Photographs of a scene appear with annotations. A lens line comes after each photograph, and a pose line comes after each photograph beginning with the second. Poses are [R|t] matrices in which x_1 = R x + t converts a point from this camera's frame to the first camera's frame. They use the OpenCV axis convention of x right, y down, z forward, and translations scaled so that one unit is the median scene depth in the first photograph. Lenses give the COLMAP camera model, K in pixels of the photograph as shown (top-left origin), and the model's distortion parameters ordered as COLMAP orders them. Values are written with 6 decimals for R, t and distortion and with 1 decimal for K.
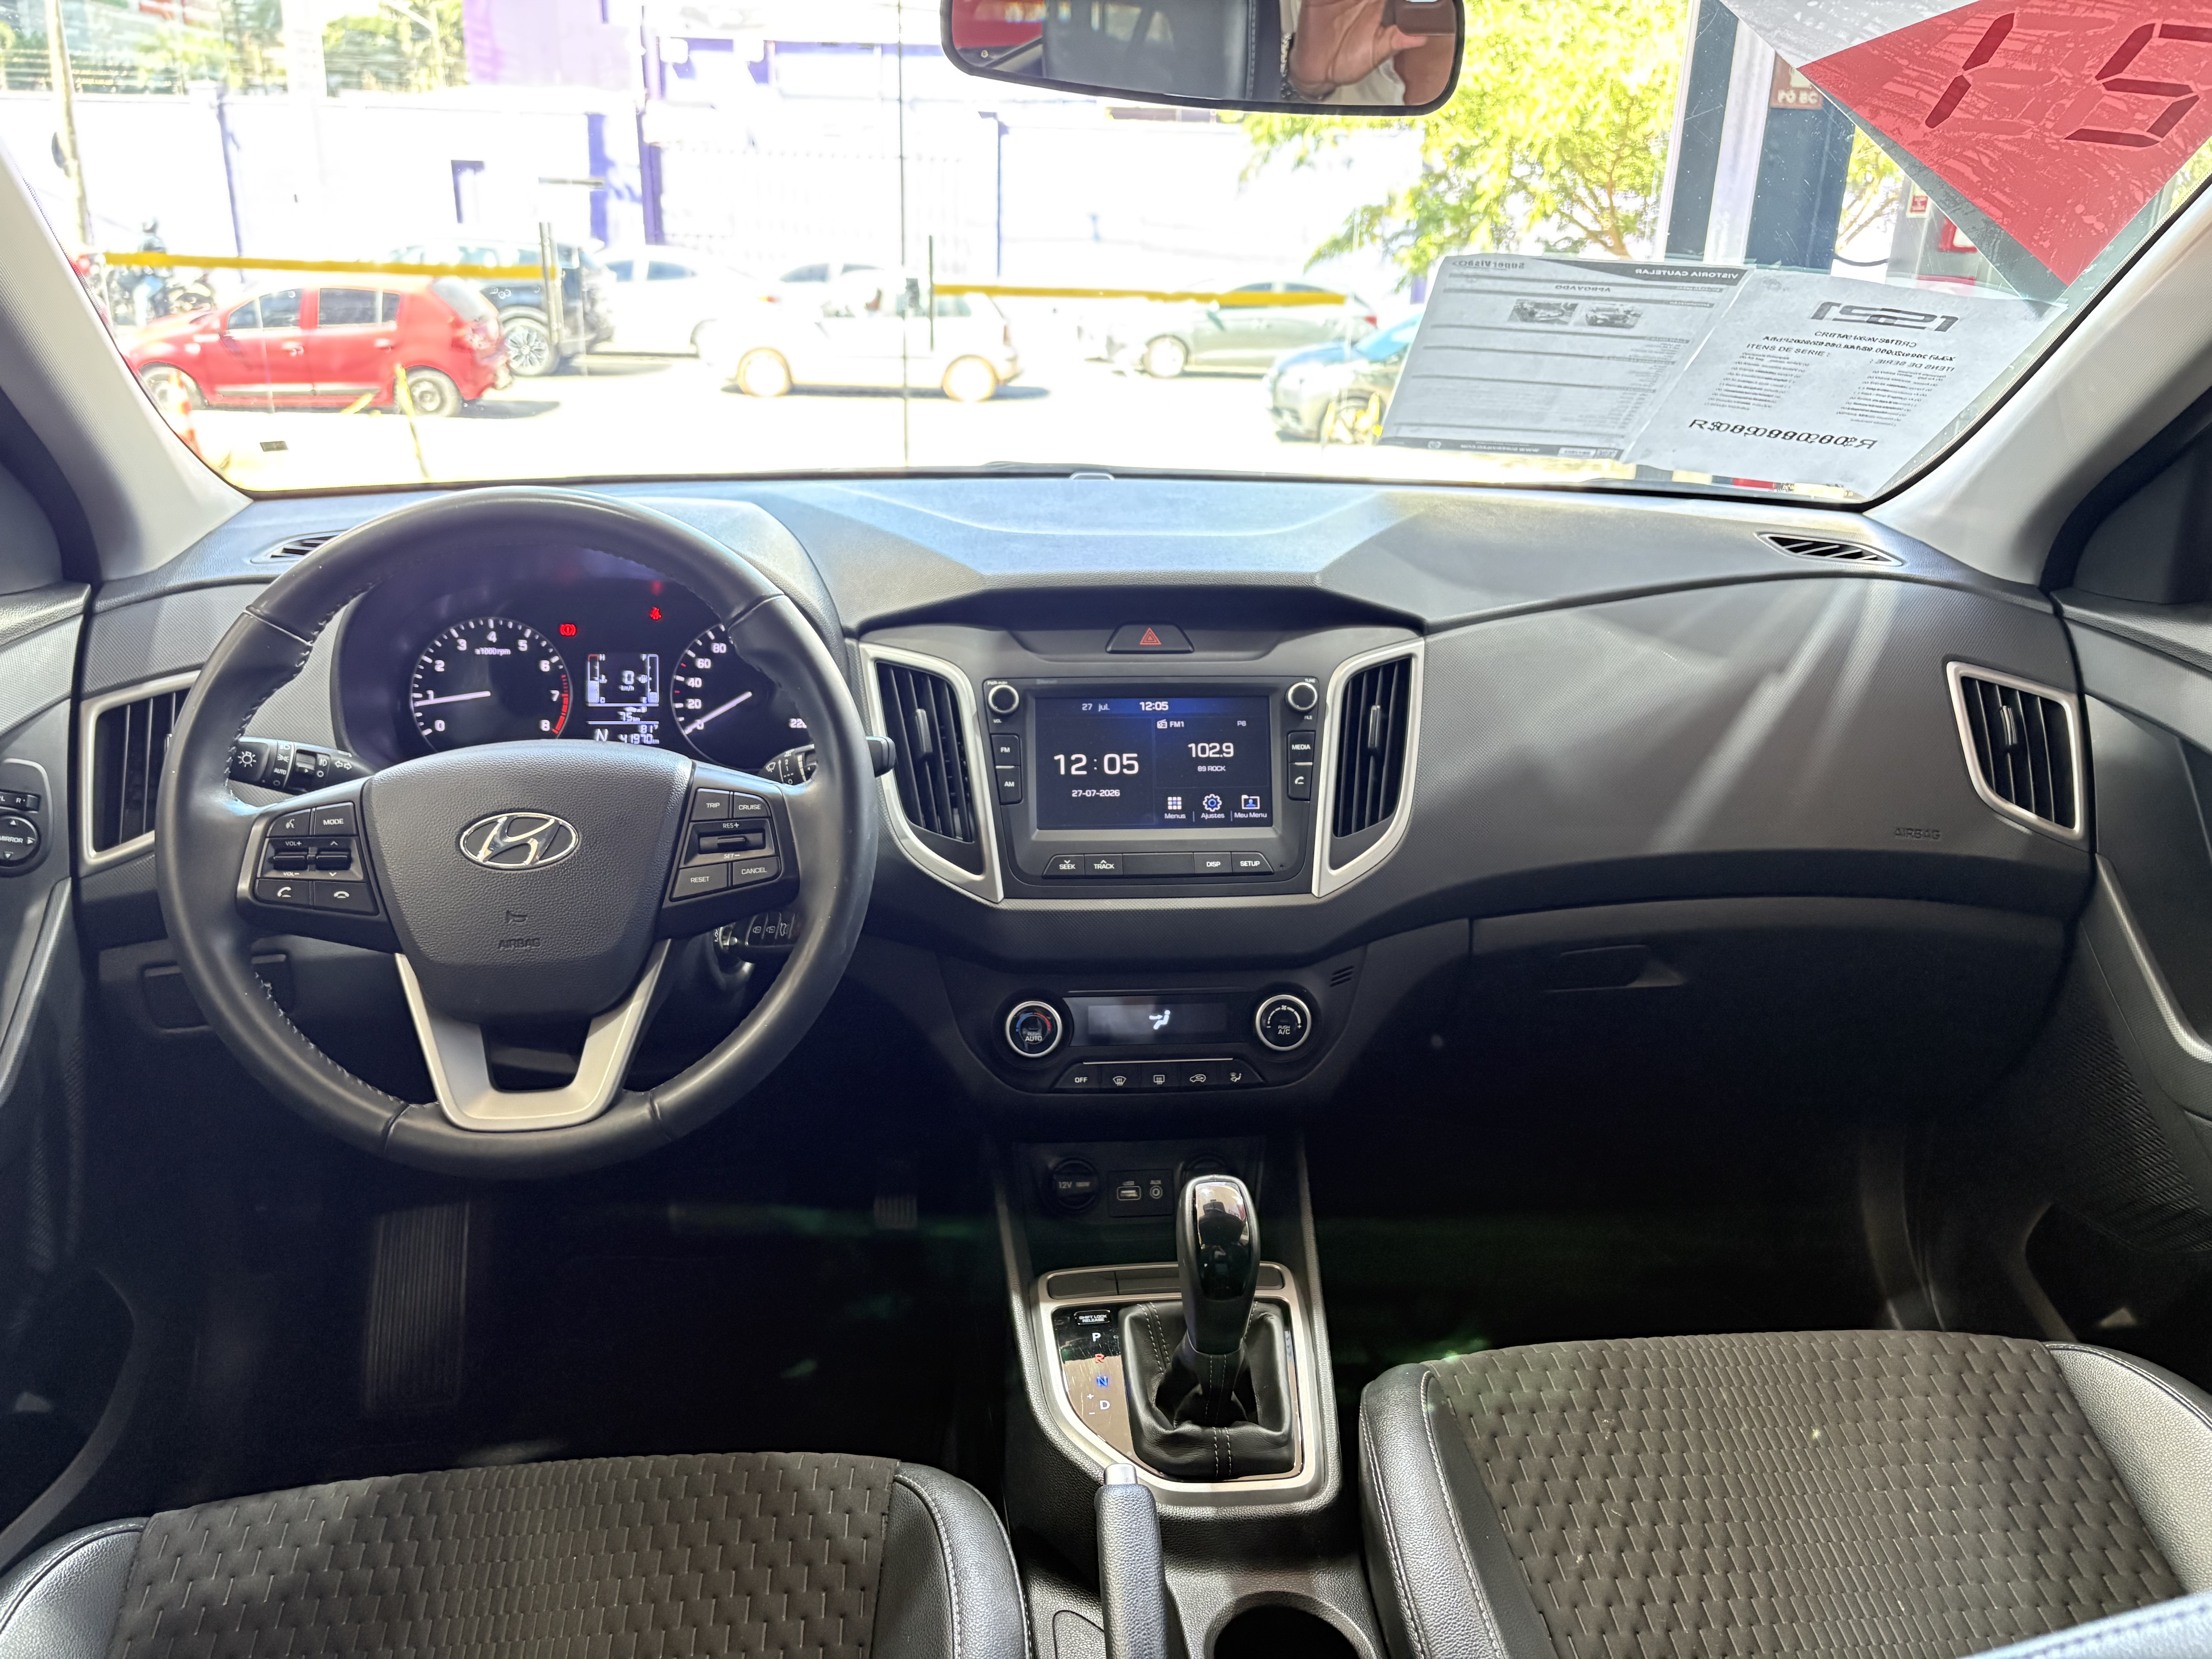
lens RADIAL K [[1683.8, 0, 1115.1], [0, 1683.8, 831.3], [0, 0, 1]] dist [0.056066, -0.068986]
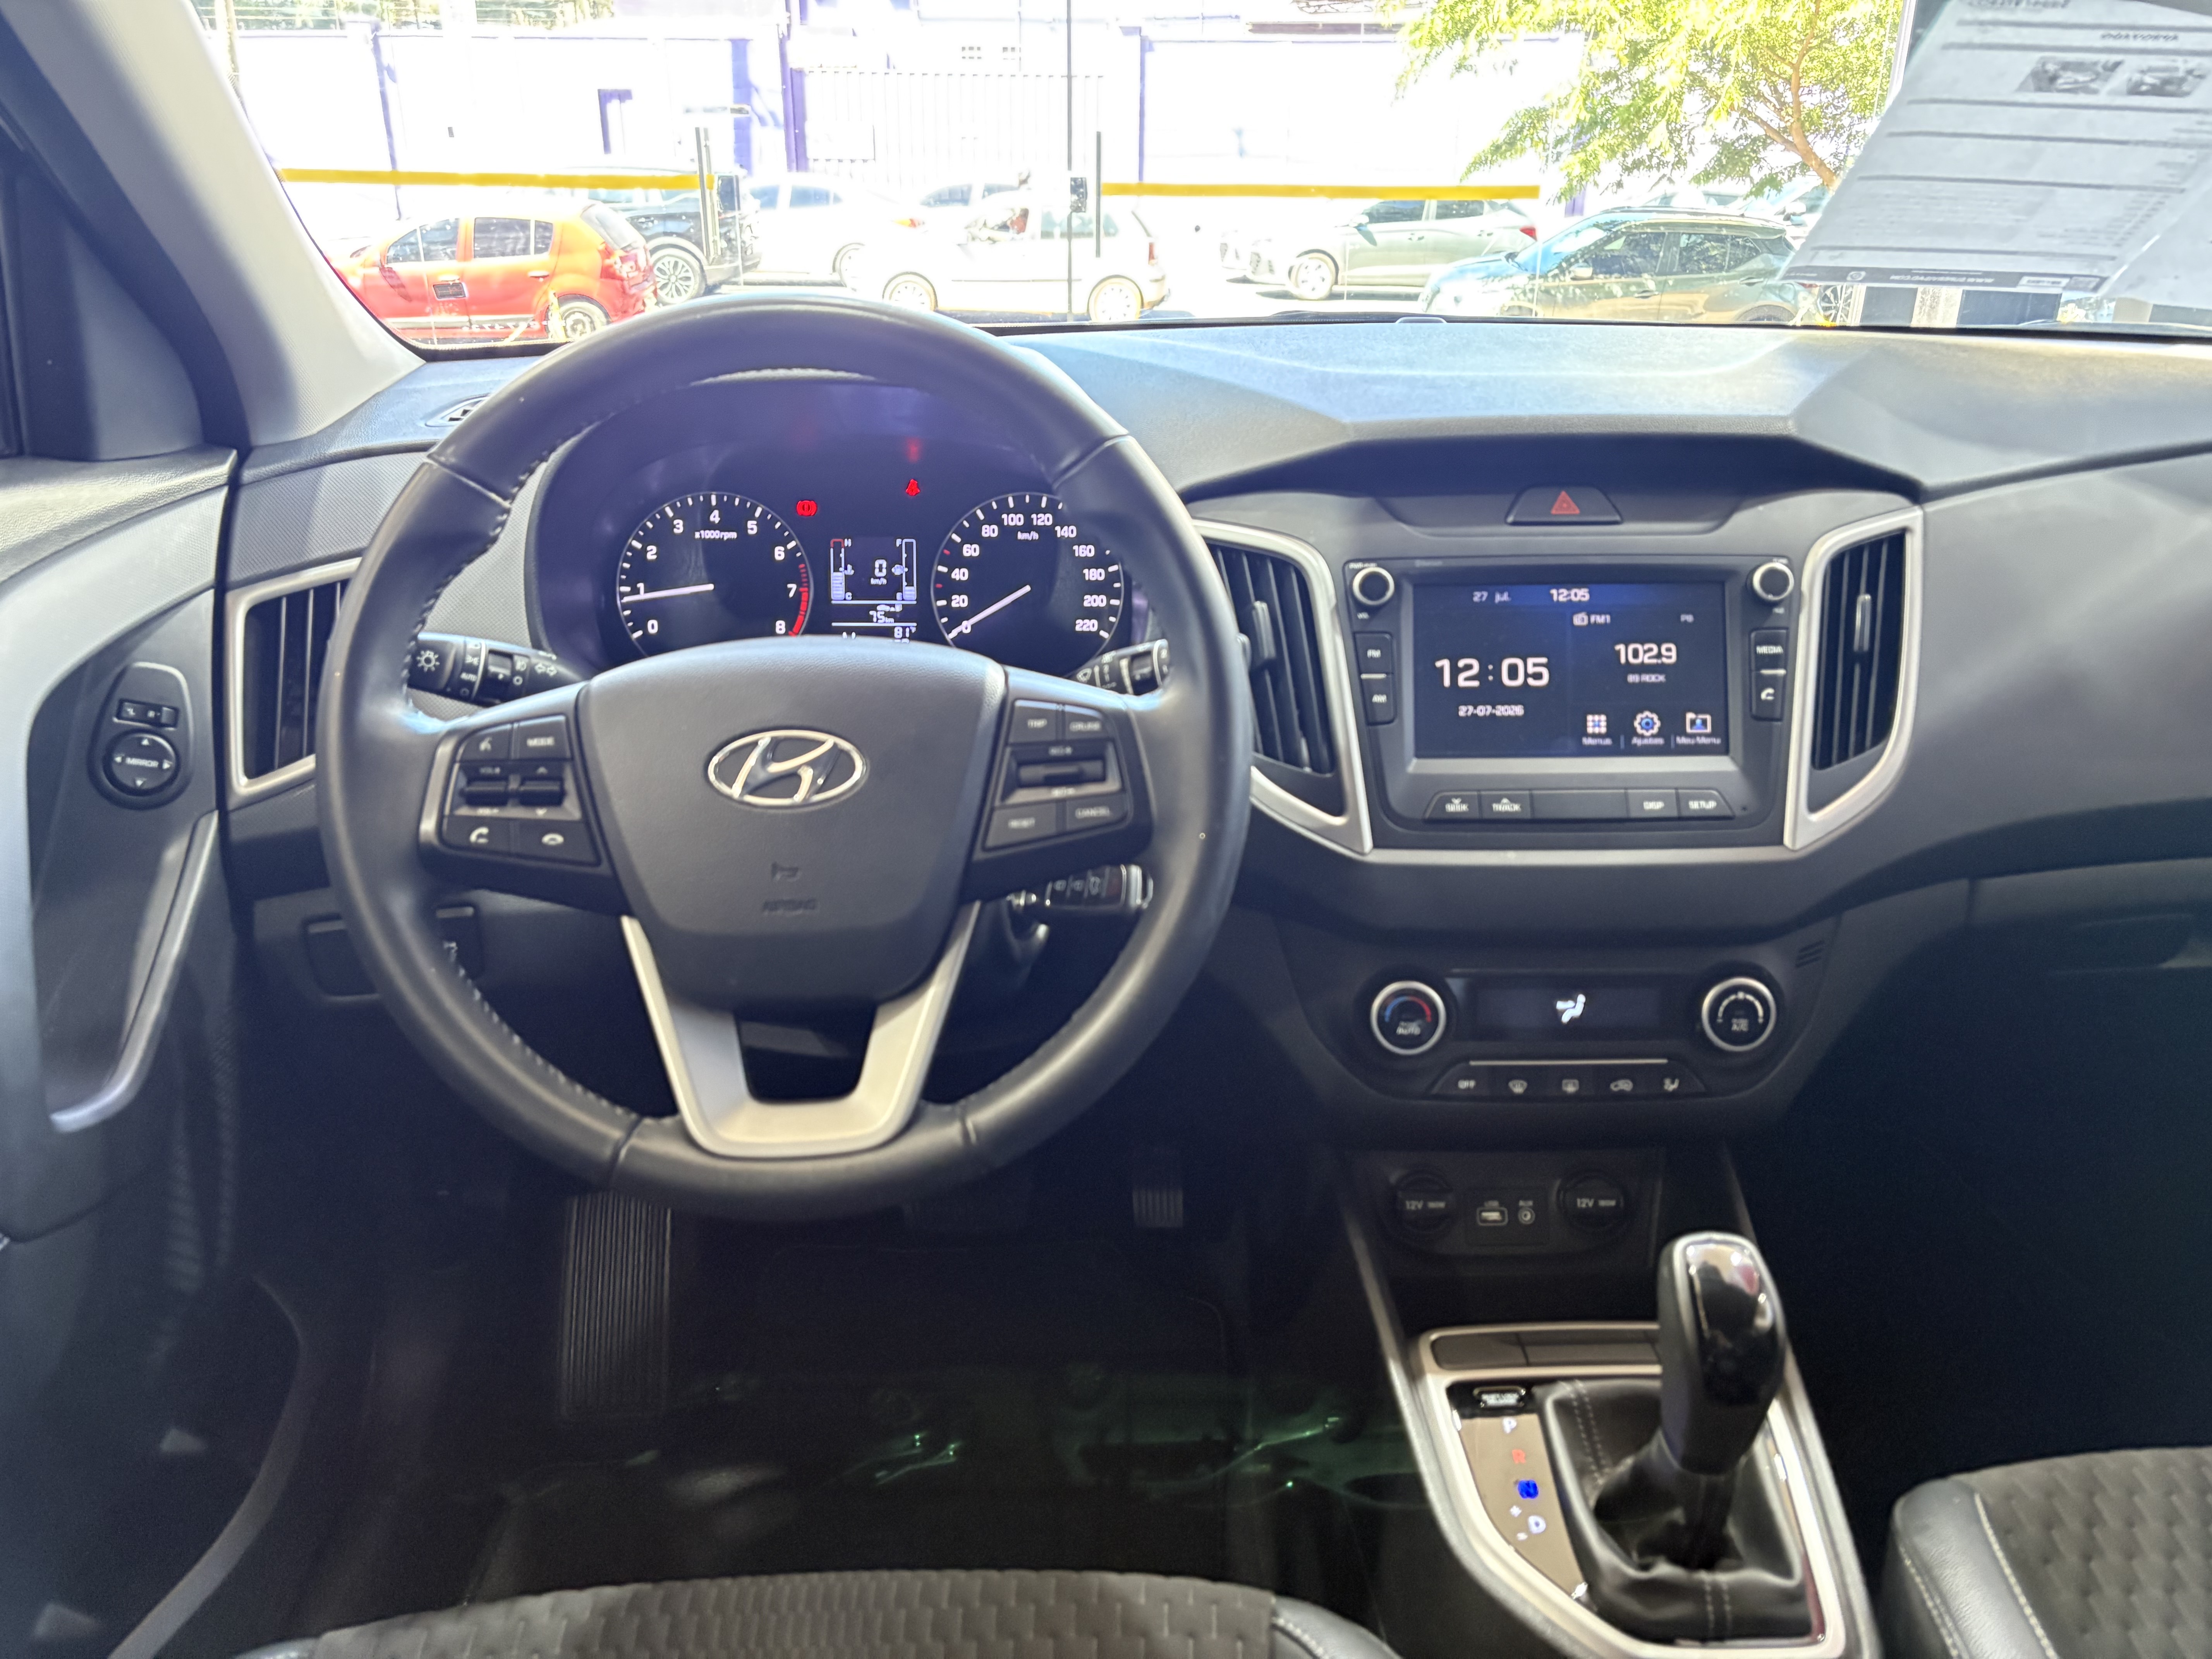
lens RADIAL K [[1683.8, 0, 1111.5], [0, 1683.8, 826.7], [0, 0, 1]] dist [0.056066, -0.068986]
pose [[0.996817, 0.007825, -0.079337, -0.118319], [-0.004933, 0.999318, 0.036592, 0.002483], [0.079569, -0.036084, 0.996176, 0.214972]]
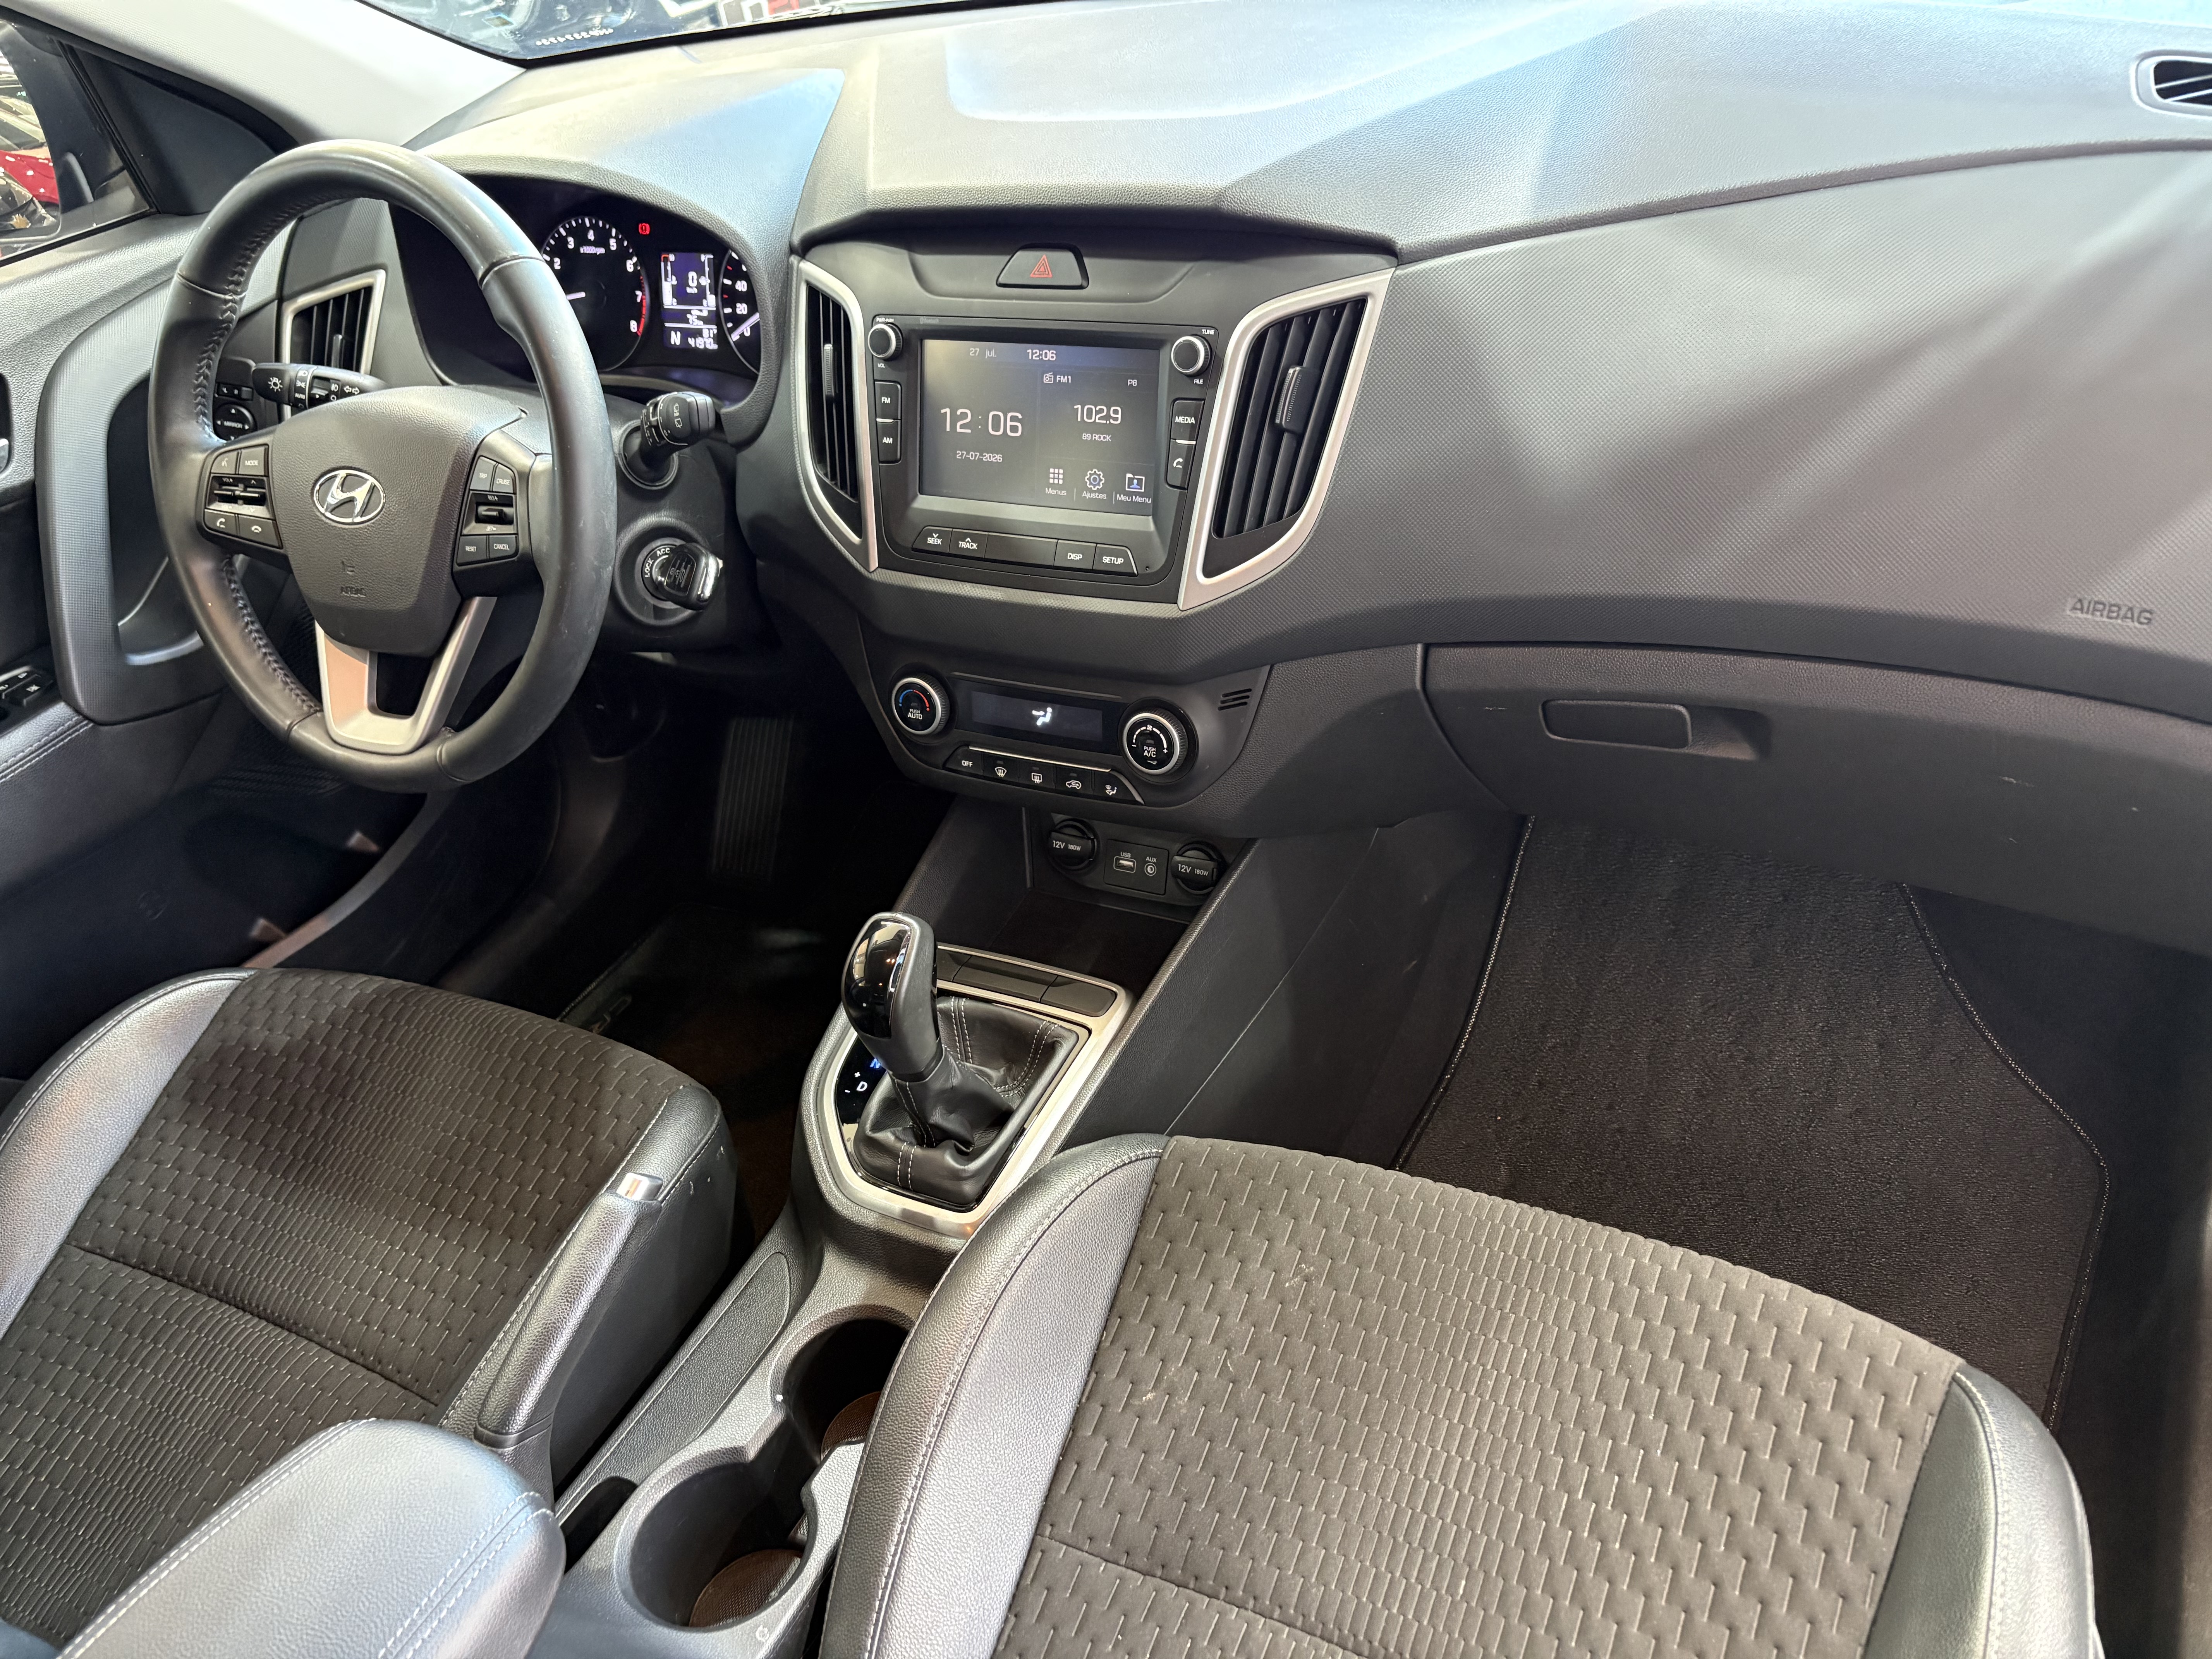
lens RADIAL K [[1683.8, 0, 1094.9], [0, 1683.8, 819.5], [0, 0, 1]] dist [0.056066, -0.068986]
pose [[0.817101, 0.206897, -0.538088, 0.536139], [-0.014571, 0.940494, 0.339497, -0.140510], [0.576310, -0.269563, 0.771494, 0.291103]]
